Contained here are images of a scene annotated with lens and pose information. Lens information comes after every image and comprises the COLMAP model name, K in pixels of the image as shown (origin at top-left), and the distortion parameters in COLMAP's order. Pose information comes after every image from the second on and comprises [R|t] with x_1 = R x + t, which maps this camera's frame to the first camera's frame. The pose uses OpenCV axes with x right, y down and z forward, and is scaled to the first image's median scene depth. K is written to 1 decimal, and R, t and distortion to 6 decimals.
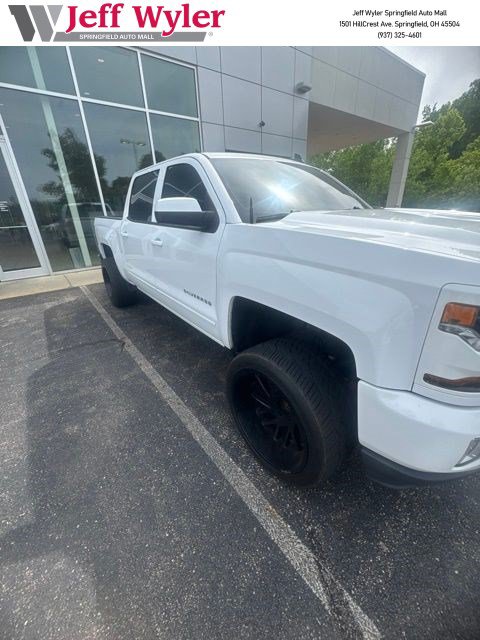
lens RADIAL K [[253.9, 0, 240.0], [0, 253.9, 320.0], [0, 0, 1]] dist [-0.004807, 0.000285]
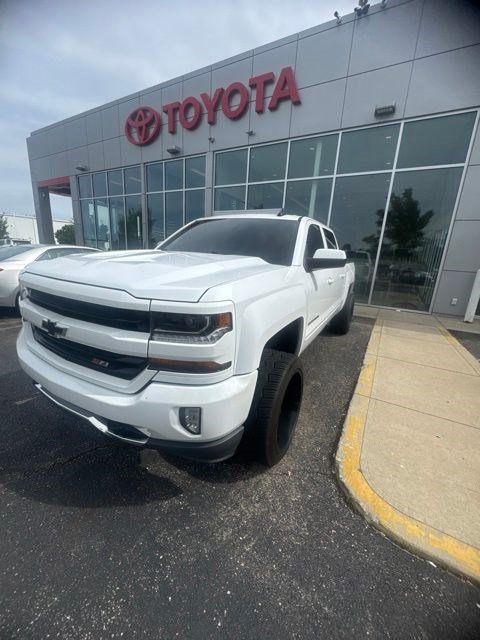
lens RADIAL K [[253.9, 0, 240.0], [0, 253.9, 320.0], [0, 0, 1]] dist [-0.004807, 0.000285]
pose [[0.391710, 0.281273, -0.876042, 1.005088], [-0.432203, 0.896792, 0.094682, -0.196633], [0.812259, 0.341540, 0.472849, 0.404540]]
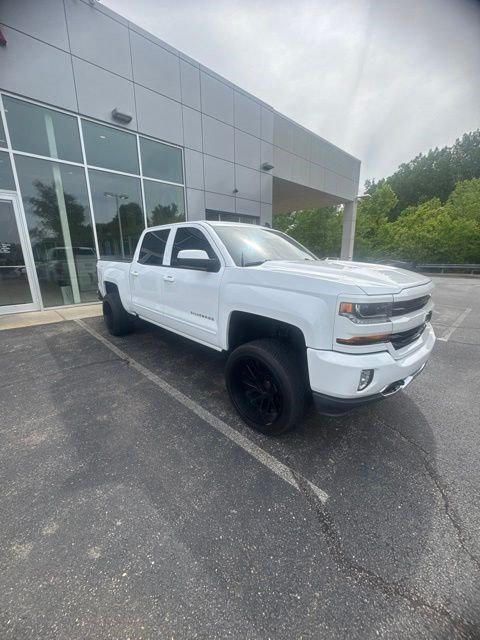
lens RADIAL K [[253.9, 0, 240.0], [0, 253.9, 320.0], [0, 0, 1]] dist [-0.004807, 0.000285]
pose [[0.993894, 0.000640, 0.110334, -0.071320], [0.017729, 0.986063, -0.165426, 0.105587], [-0.108902, 0.166372, 0.980031, -0.253502]]
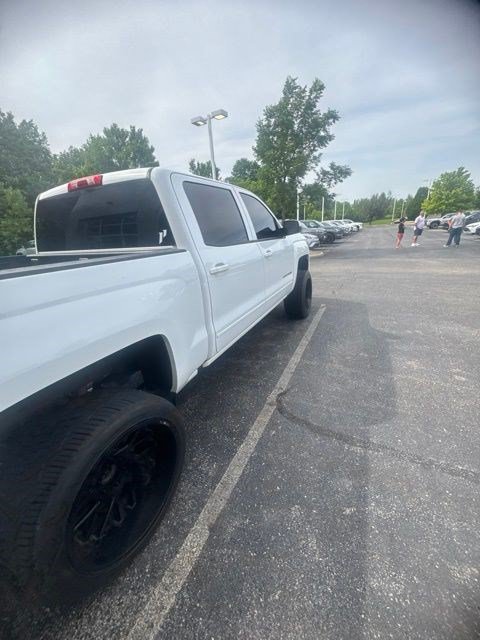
lens RADIAL K [[253.9, 0, 240.0], [0, 253.9, 320.0], [0, 0, 1]] dist [-0.004807, 0.000285]
pose [[-0.436372, -0.252986, 0.863468, -1.016754], [0.432274, 0.782707, 0.447783, -0.483775], [-0.789125, 0.568654, -0.232192, 1.151493]]
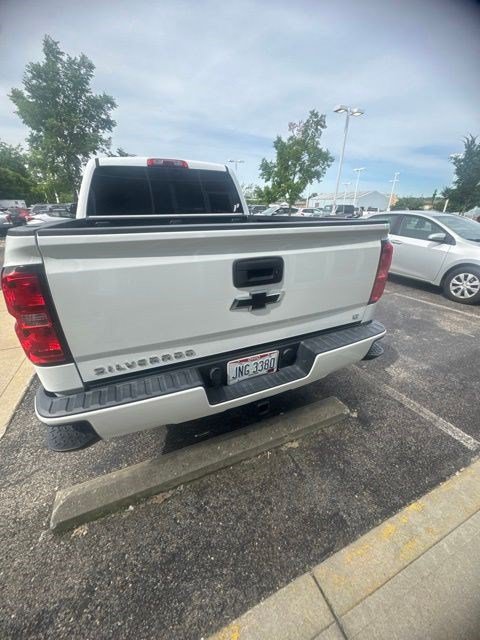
lens RADIAL K [[253.9, 0, 240.0], [0, 253.9, 320.0], [0, 0, 1]] dist [-0.004807, 0.000285]
pose [[-0.969782, -0.073199, 0.232735, -0.696483], [0.122645, 0.678374, 0.724408, -0.851895], [-0.210907, 0.731061, -0.648897, 1.973146]]
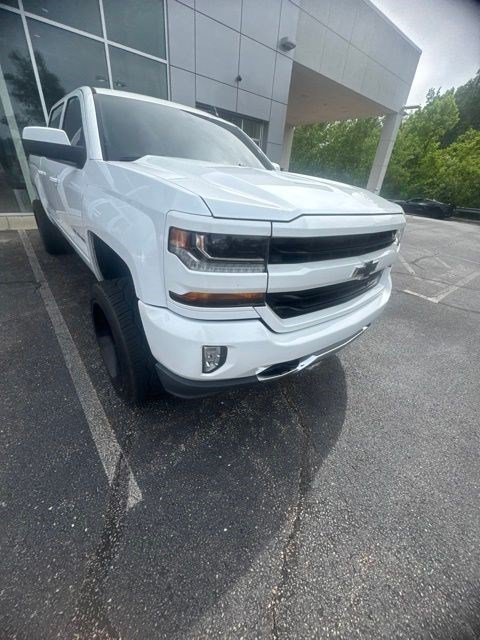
lens RADIAL K [[253.9, 0, 240.0], [0, 253.9, 320.0], [0, 0, 1]] dist [-0.004807, 0.000285]
pose [[0.993477, 0.086404, 0.074420, 0.270608], [-0.093546, 0.990728, 0.098525, 0.053980], [-0.065217, -0.104844, 0.992348, -0.065903]]
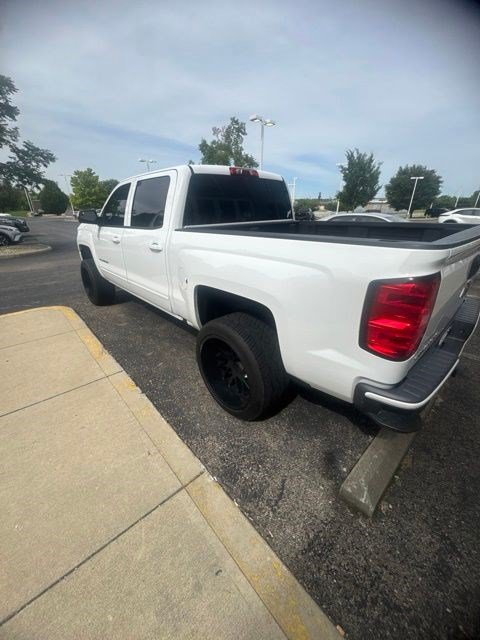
lens RADIAL K [[253.9, 0, 240.0], [0, 253.9, 320.0], [0, 0, 1]] dist [-0.004807, 0.000285]
pose [[-0.995145, 0.068675, -0.070499, -0.132577], [-0.005997, 0.672668, 0.739920, -0.922899], [0.098236, 0.736751, -0.668990, 2.040162]]
